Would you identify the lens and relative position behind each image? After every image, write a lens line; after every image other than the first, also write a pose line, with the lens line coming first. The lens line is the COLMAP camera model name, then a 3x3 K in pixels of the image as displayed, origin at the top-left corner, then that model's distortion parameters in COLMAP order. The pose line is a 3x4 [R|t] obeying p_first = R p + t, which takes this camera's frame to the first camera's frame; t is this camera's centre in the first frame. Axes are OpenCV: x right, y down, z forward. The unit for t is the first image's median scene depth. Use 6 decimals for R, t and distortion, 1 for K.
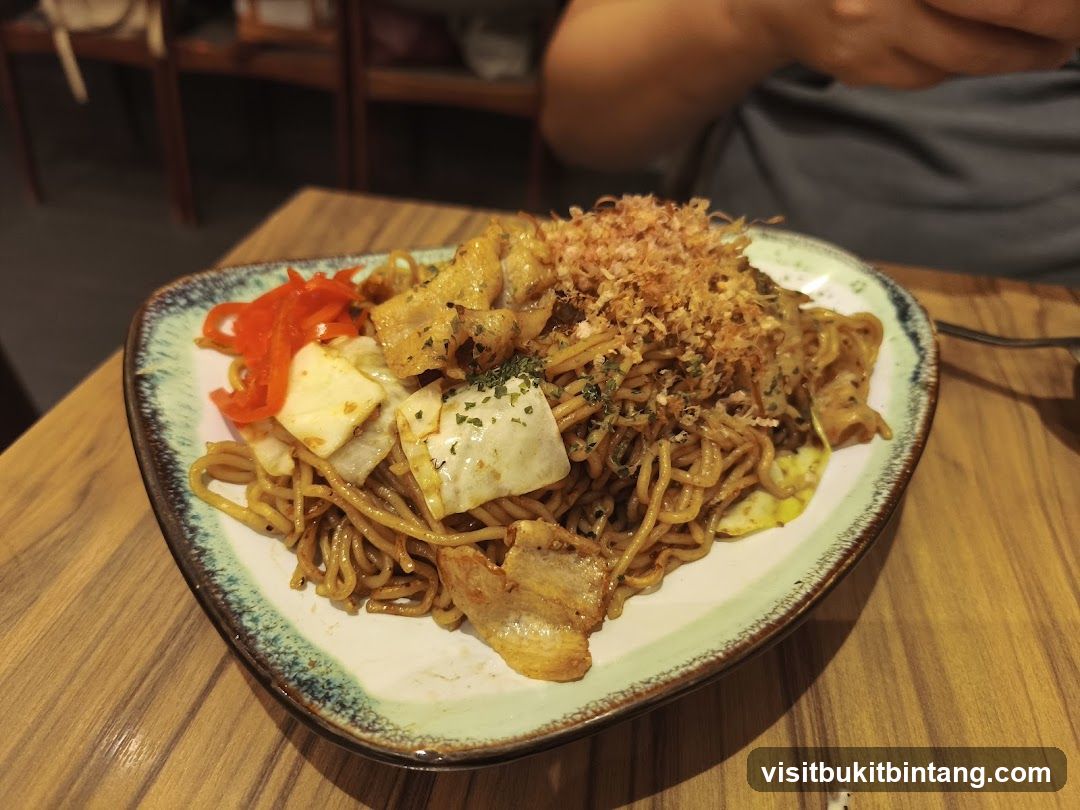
lens RADIAL K [[734.0, 0, 540.0], [0, 734.0, 405.0], [0, 0, 1]] dist [0.027635, -0.000637]
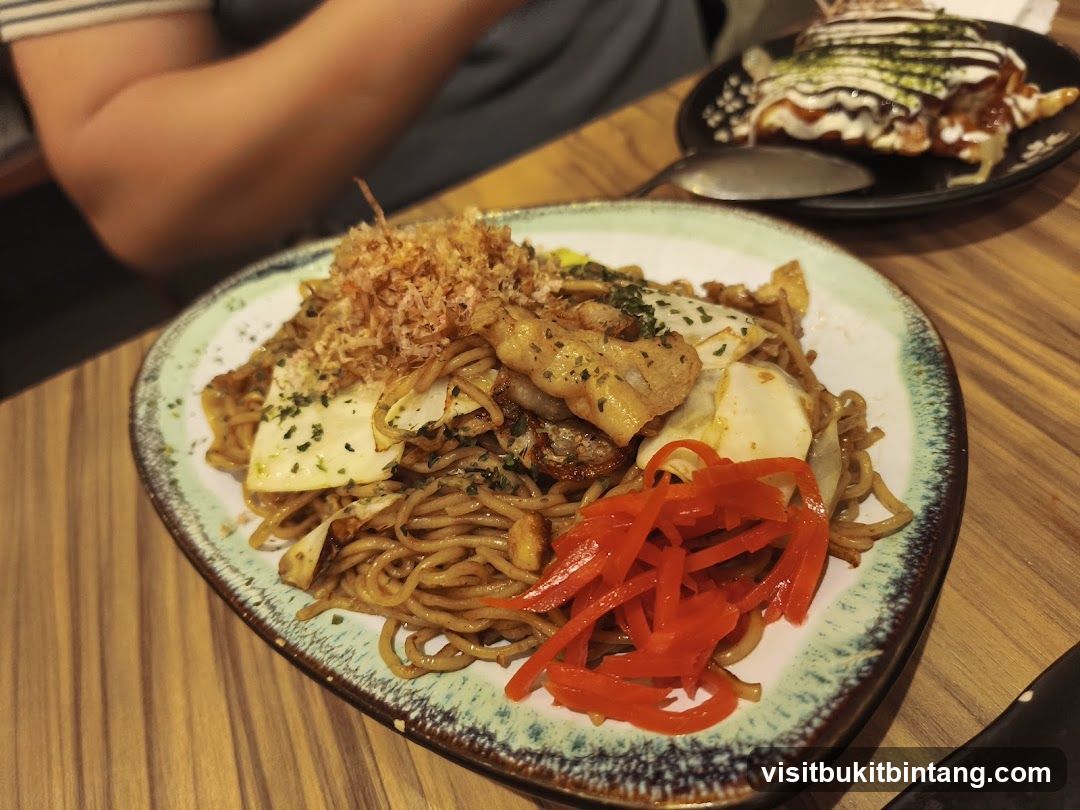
lens RADIAL K [[734.0, 0, 540.0], [0, 734.0, 405.0], [0, 0, 1]] dist [0.027635, -0.000637]
pose [[-0.434971, -0.626963, 0.646311, -0.741759], [0.690082, 0.228979, 0.686553, -0.823341], [-0.578436, 0.744638, 0.333056, 0.823625]]
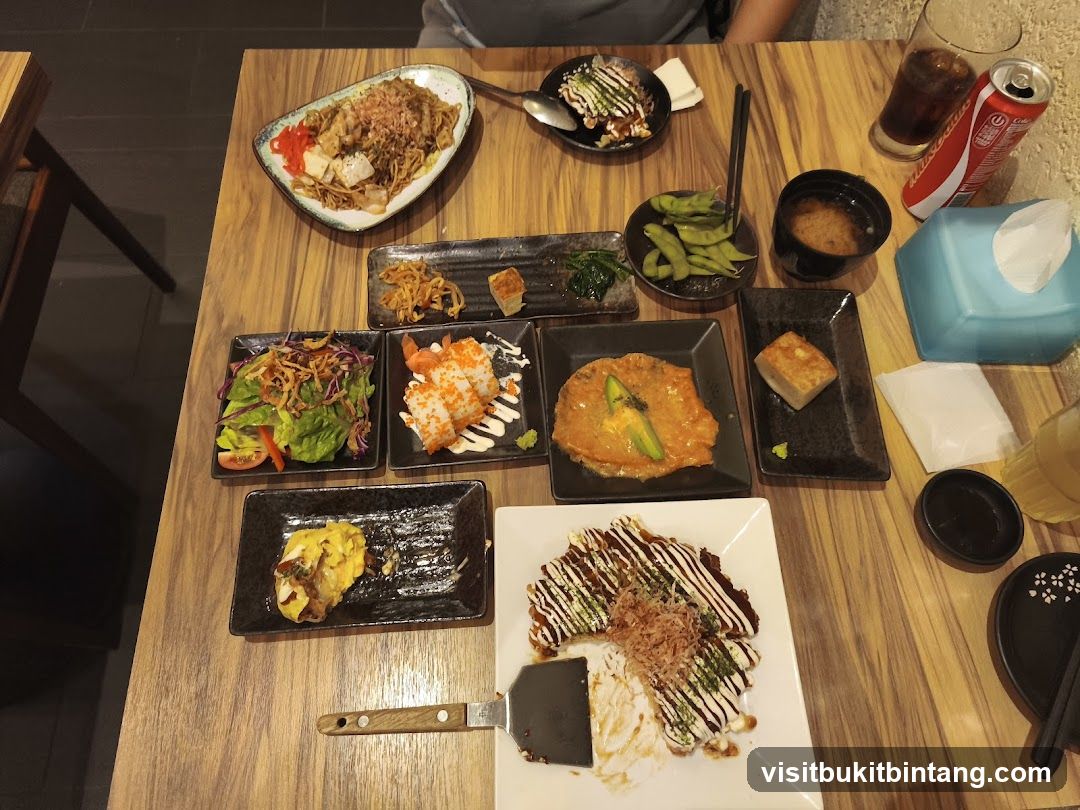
lens RADIAL K [[734.0, 0, 540.0], [0, 734.0, 405.0], [0, 0, 1]] dist [0.027635, -0.000637]
pose [[0.974743, -0.215699, 0.057874, 0.457810], [0.164783, 0.869559, 0.465525, -0.601392], [-0.150738, -0.444231, 0.883140, -3.780828]]
